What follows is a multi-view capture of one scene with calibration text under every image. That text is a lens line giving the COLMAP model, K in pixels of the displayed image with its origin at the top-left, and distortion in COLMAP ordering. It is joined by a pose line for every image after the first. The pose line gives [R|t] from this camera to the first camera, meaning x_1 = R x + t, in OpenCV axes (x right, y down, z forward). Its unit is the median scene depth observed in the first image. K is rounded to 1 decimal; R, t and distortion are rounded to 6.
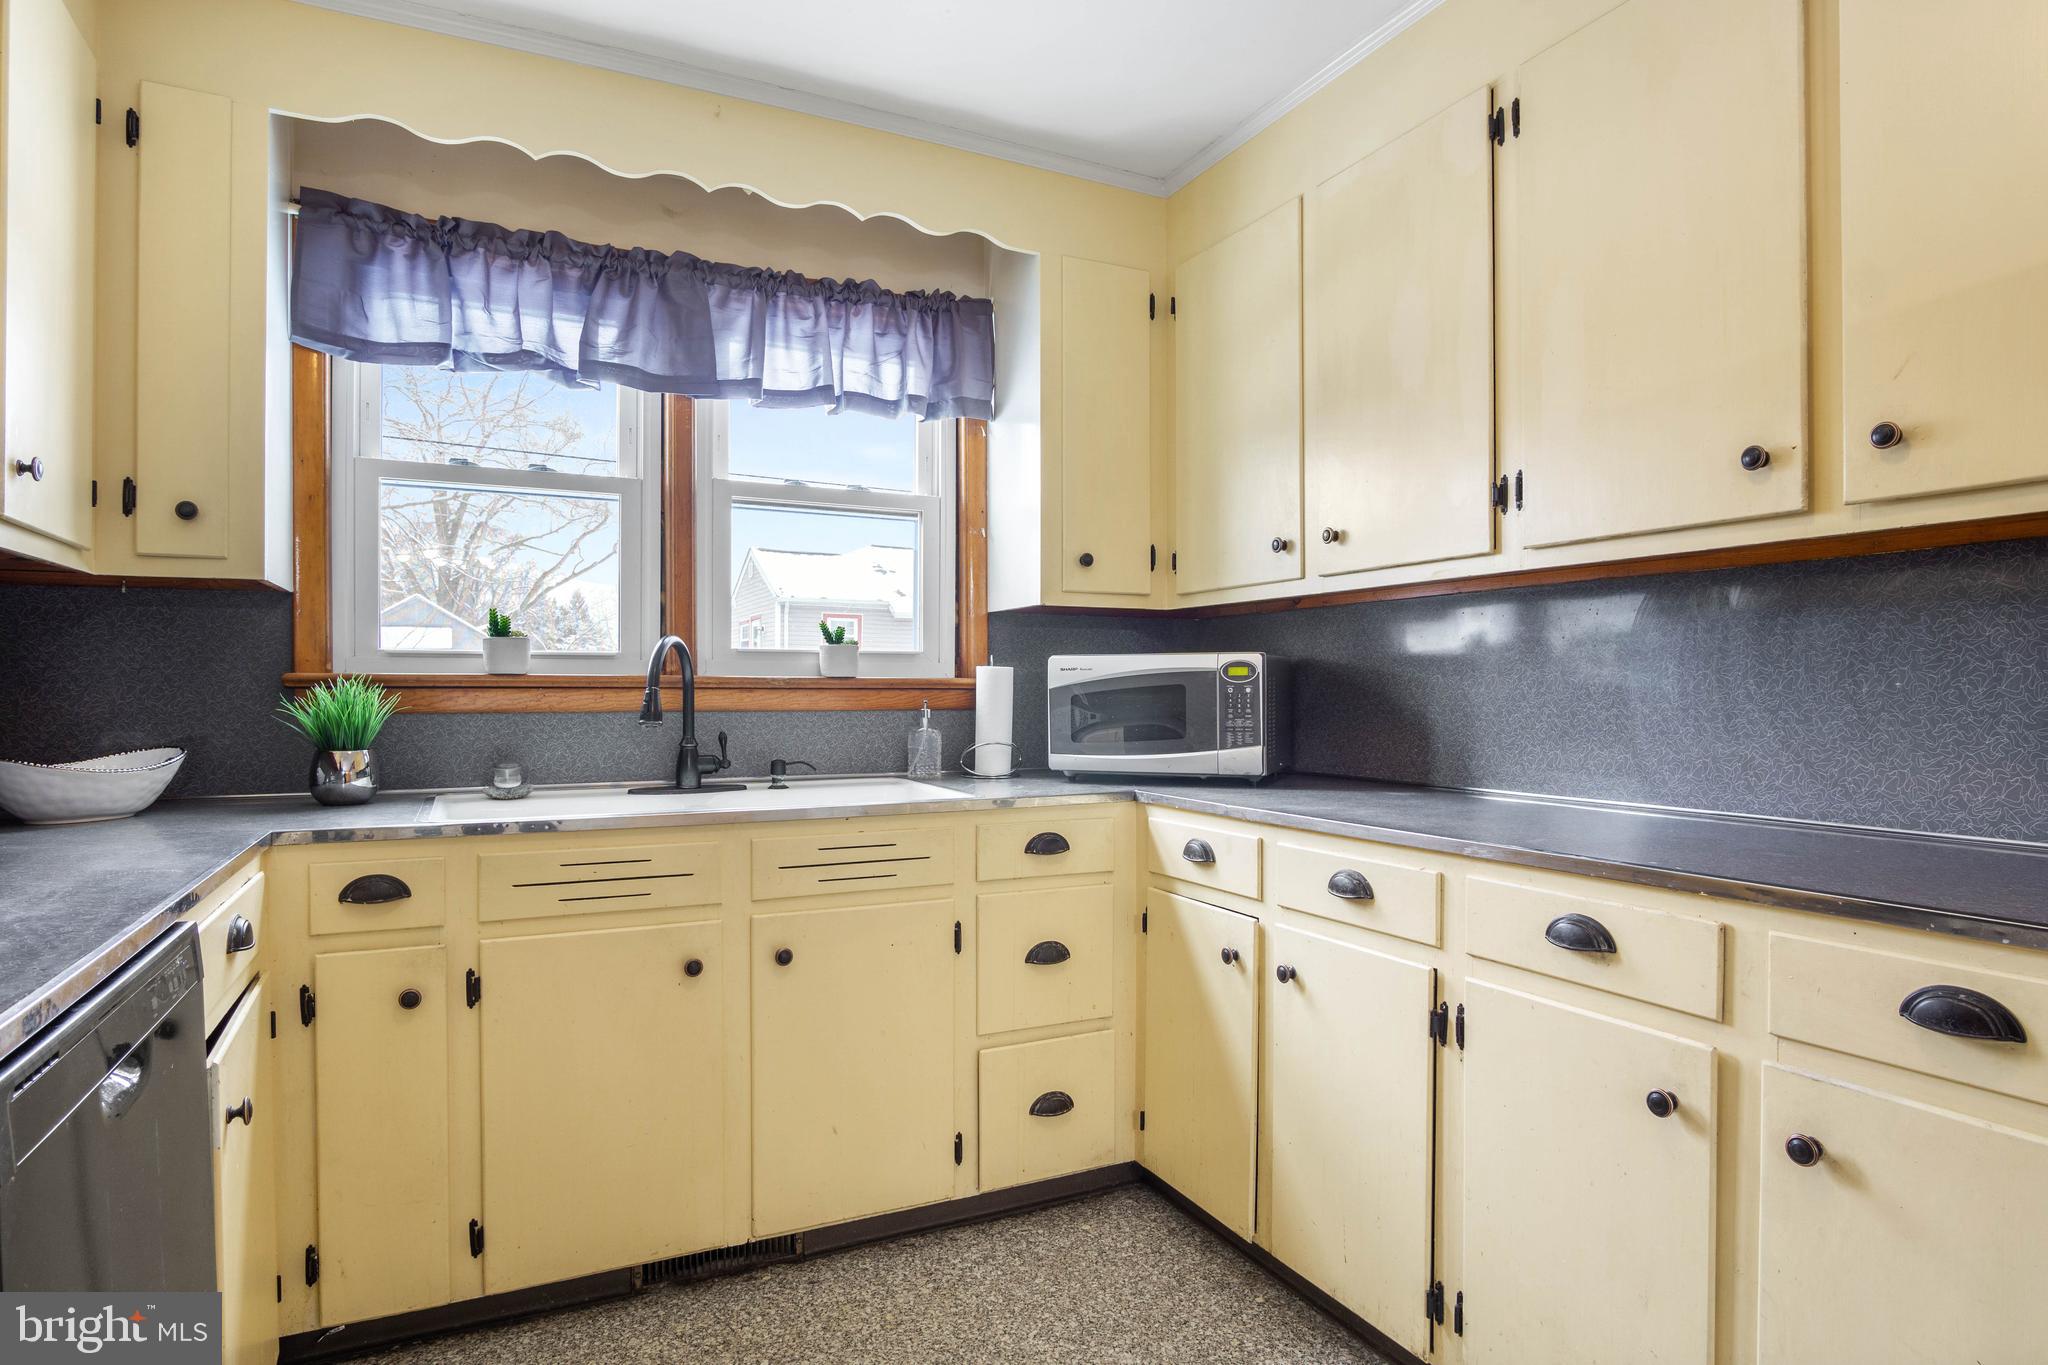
lens RADIAL K [[1139.0, 0, 1029.0], [0, 1139.0, 693.8], [0, 0, 1]] dist [-0.026892, 0.003869]
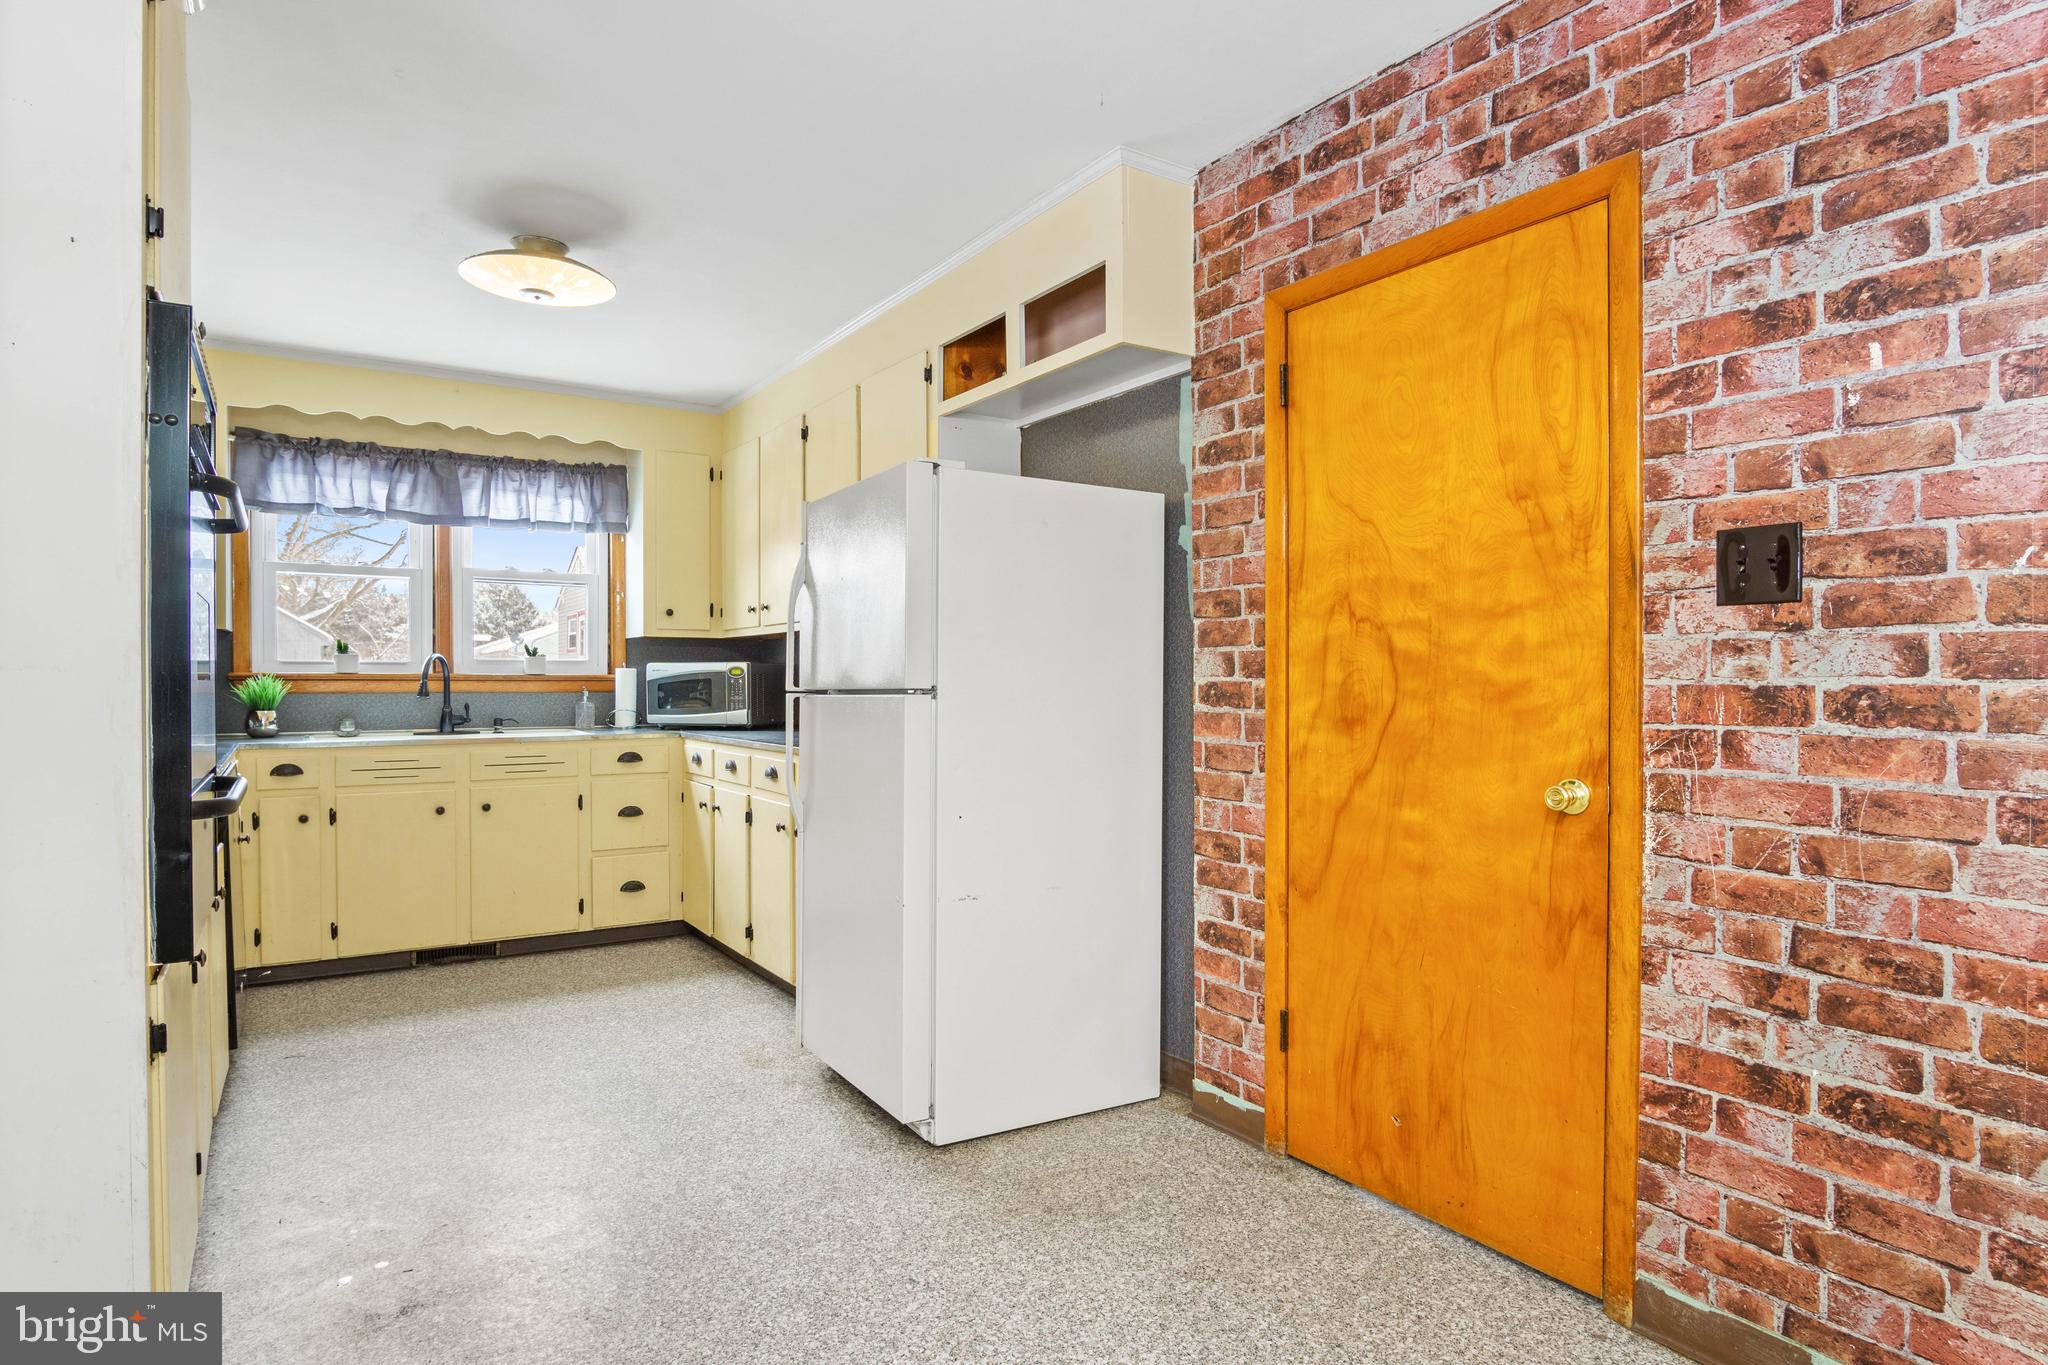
lens RADIAL K [[1124.3, 0, 1014.0], [0, 1124.3, 693.6], [0, 0, 1]] dist [-0.027676, 0.005746]
pose [[0.993090, -0.000436, 0.117355, 0.437306], [-0.000467, 0.999970, 0.007668, 0.002847], [-0.117355, -0.007670, 0.993060, -1.000084]]
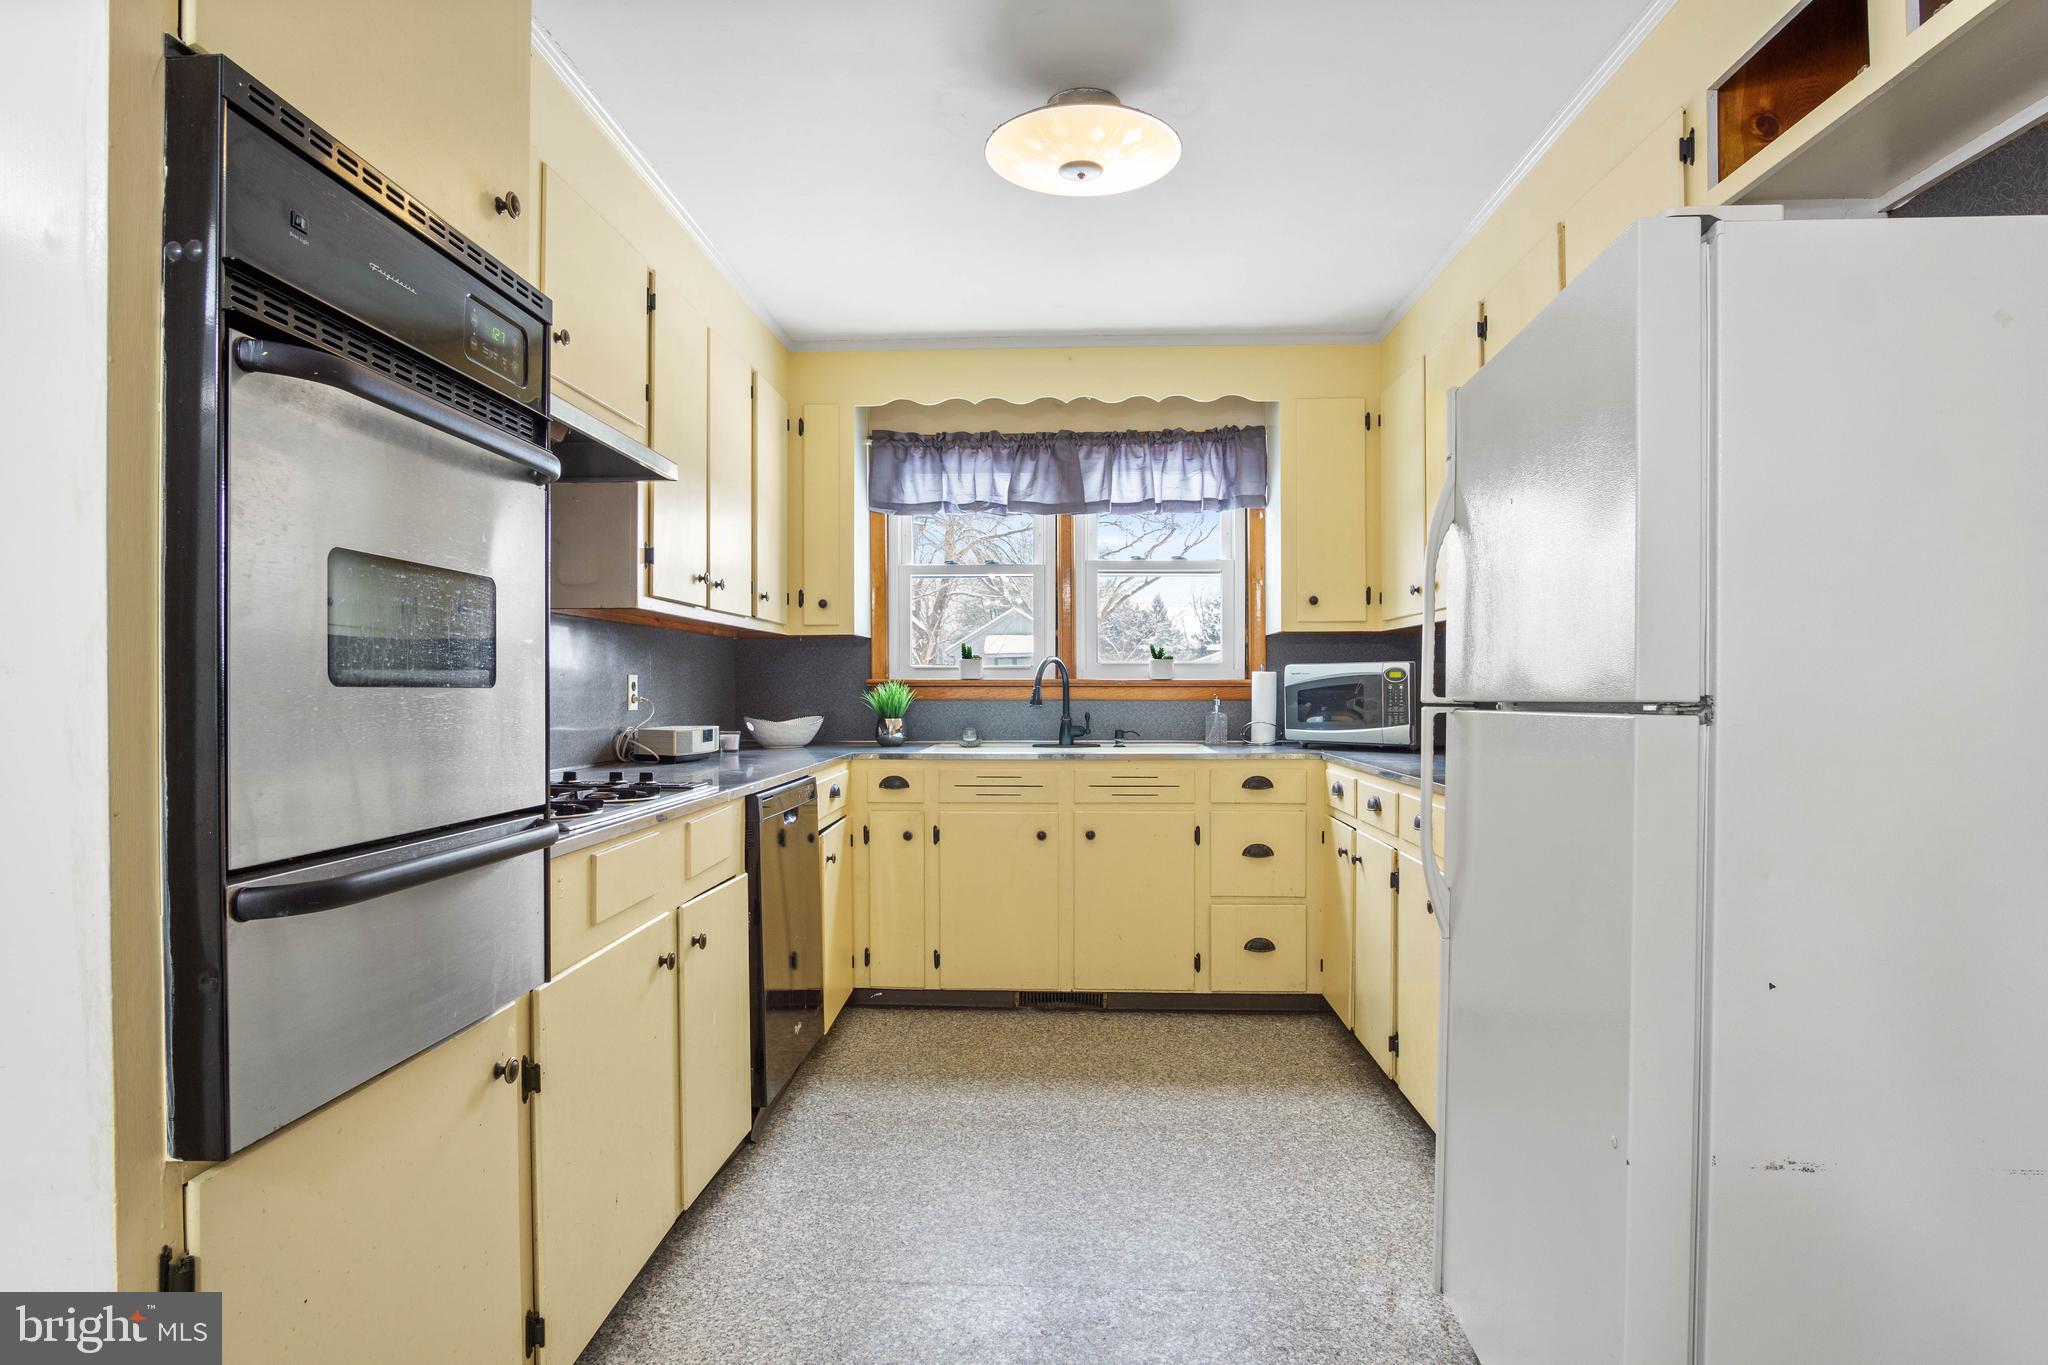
lens RADIAL K [[1114.3, 0, 1004.1], [0, 1114.3, 691.8], [0, 0, 1]] dist [-0.026619, 0.002082]
pose [[0.870172, 0.000886, -0.492747, 0.456984], [-0.000281, 0.999999, 0.001302, 0.000969], [0.492748, -0.000994, 0.870172, -0.518285]]
